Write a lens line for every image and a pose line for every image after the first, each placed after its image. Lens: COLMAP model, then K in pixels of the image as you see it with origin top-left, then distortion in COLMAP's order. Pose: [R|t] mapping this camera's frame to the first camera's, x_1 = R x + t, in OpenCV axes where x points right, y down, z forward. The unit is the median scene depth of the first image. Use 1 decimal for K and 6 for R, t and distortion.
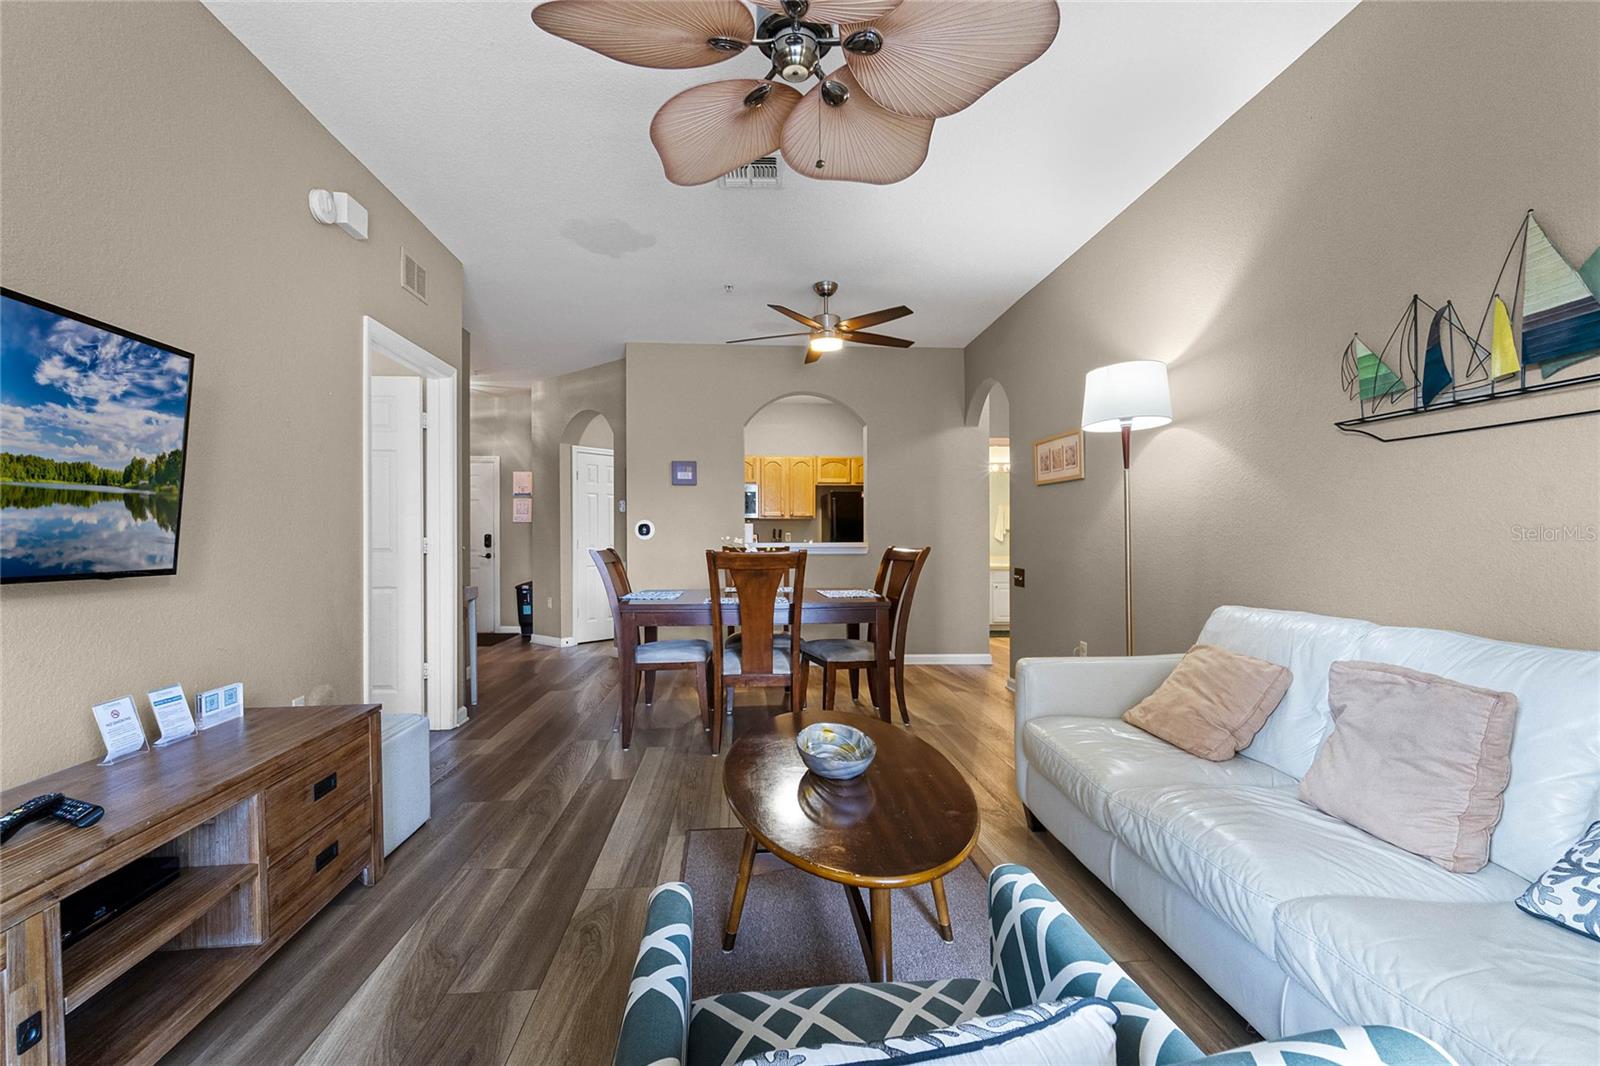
lens RADIAL K [[688.7, 0, 790.4], [0, 688.7, 544.9], [0, 0, 1]] dist [-0.000999, 0.001246]
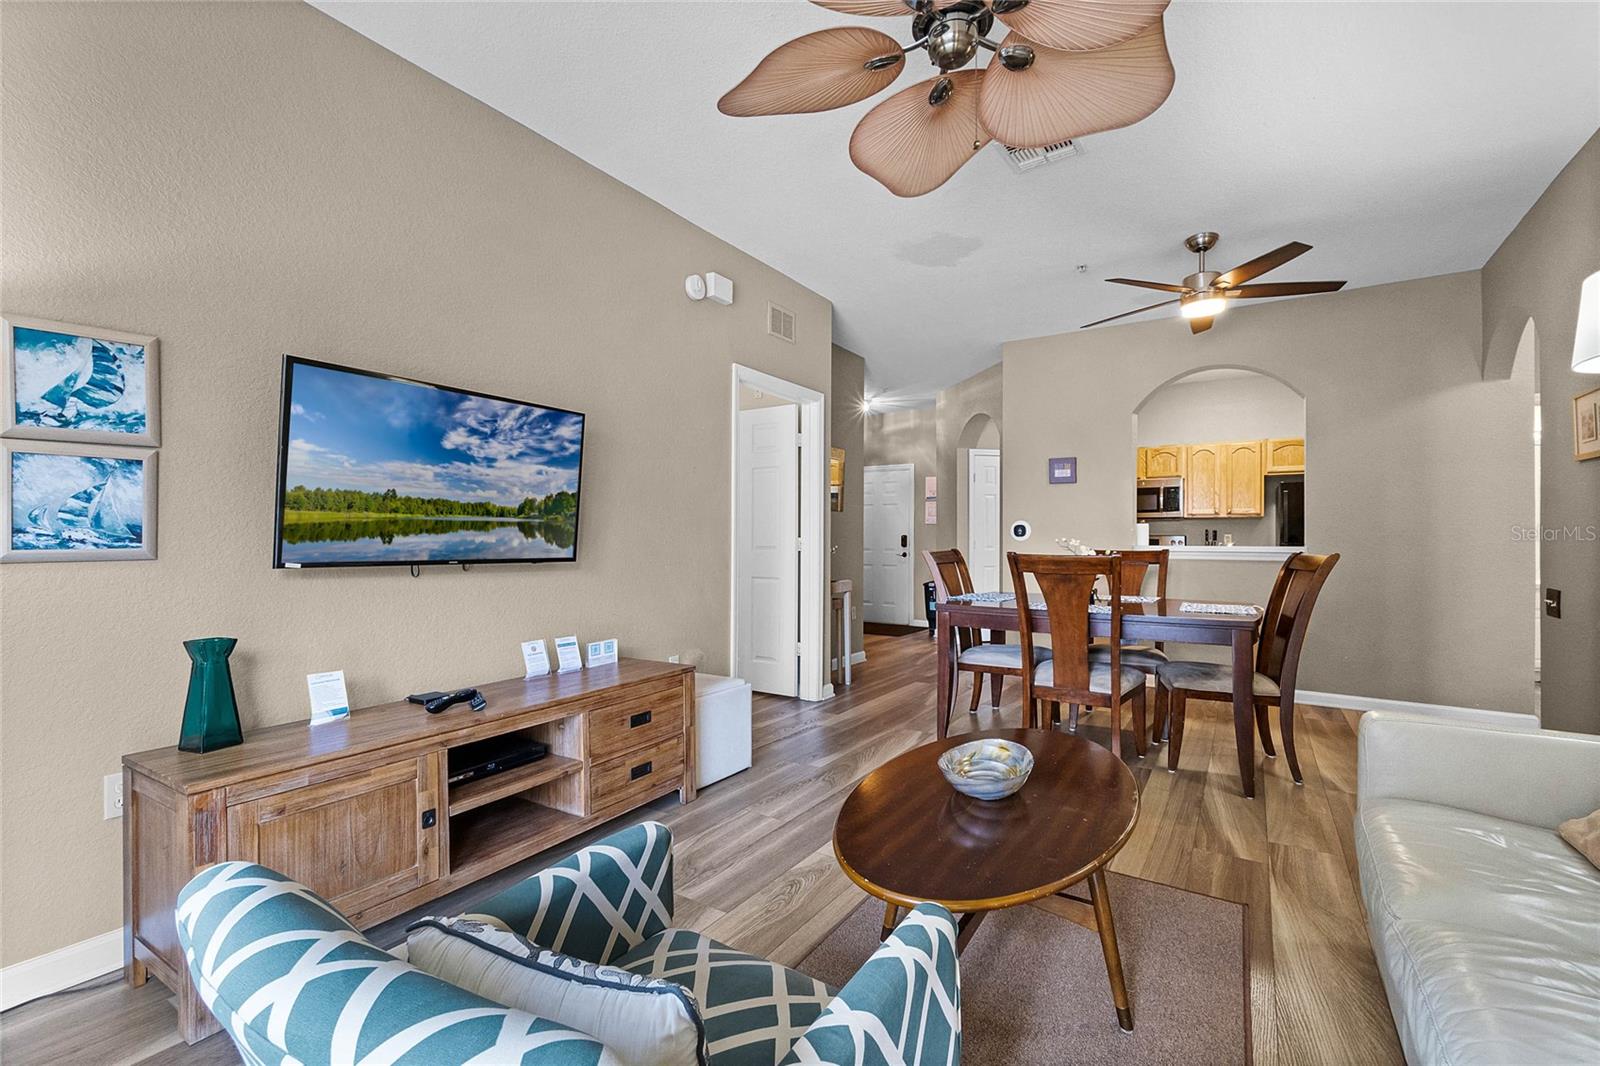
lens RADIAL K [[692.2, 0, 802.9], [0, 692.2, 541.2], [0, 0, 1]] dist [0.000093, 0.000543]
pose [[0.795744, 0.007486, -0.605587, 0.261760], [-0.011496, 0.999930, -0.002744, -0.001889], [0.605524, 0.009145, 0.795775, 0.061598]]
